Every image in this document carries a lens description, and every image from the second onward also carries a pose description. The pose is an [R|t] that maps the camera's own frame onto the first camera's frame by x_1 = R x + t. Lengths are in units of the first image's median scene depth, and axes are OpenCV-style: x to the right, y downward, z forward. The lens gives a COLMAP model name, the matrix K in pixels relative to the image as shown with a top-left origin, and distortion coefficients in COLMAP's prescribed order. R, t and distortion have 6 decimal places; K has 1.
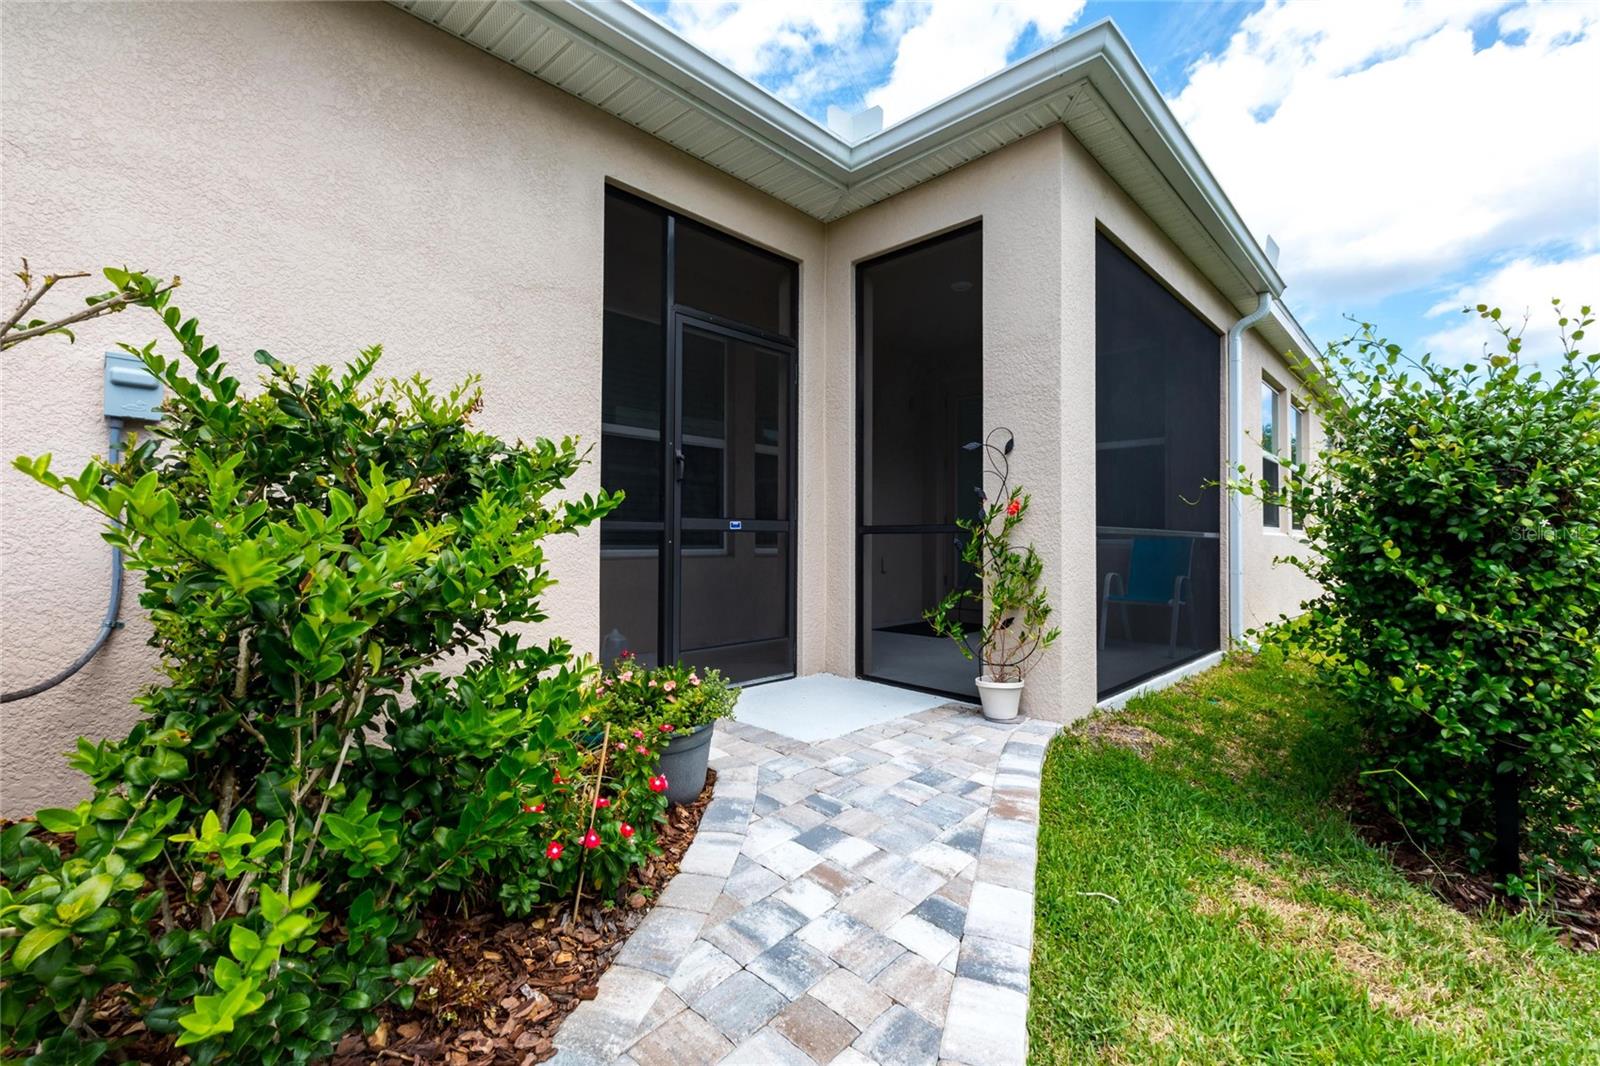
lens RADIAL K [[701.4, 0, 801.2], [0, 701.4, 529.4], [0, 0, 1]] dist [0.000396, 0.000341]
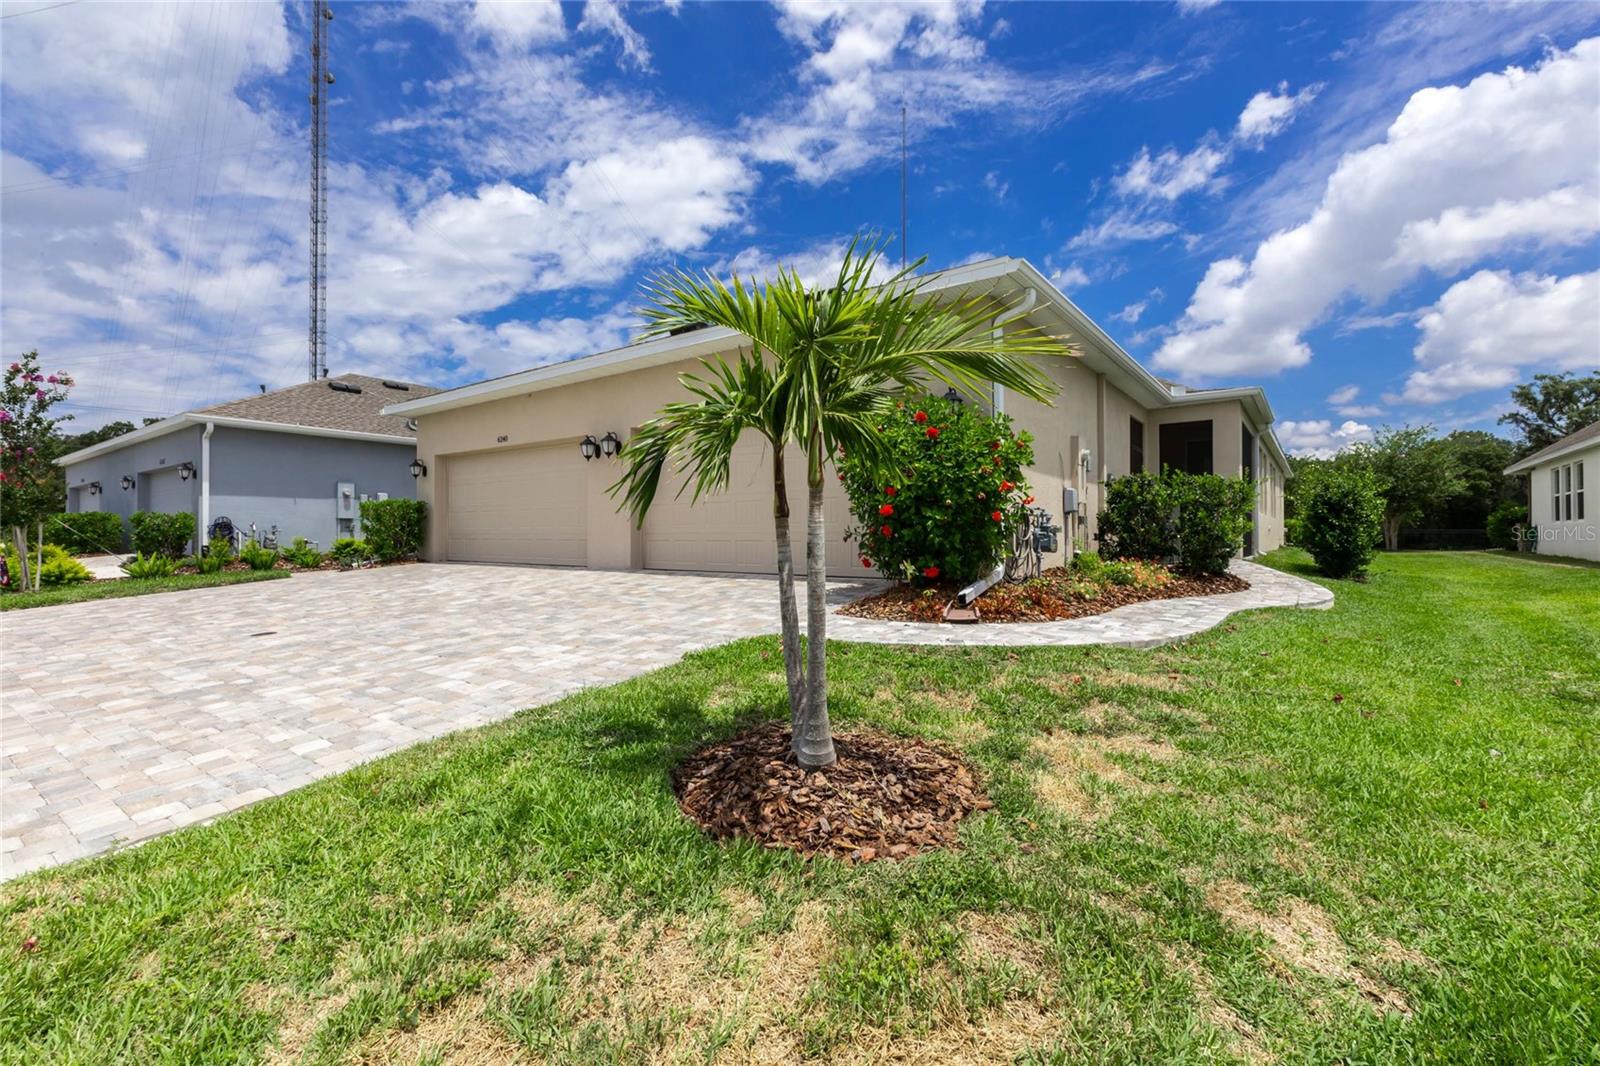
lens RADIAL K [[701.4, 0, 796.4], [0, 701.4, 527.5], [0, 0, 1]] dist [0.000396, 0.000341]
pose [[0.991590, -0.003521, 0.129375, -2.768985], [0.003471, 0.999994, 0.000608, 0.102900], [-0.129376, -0.000153, 0.991596, -2.713037]]
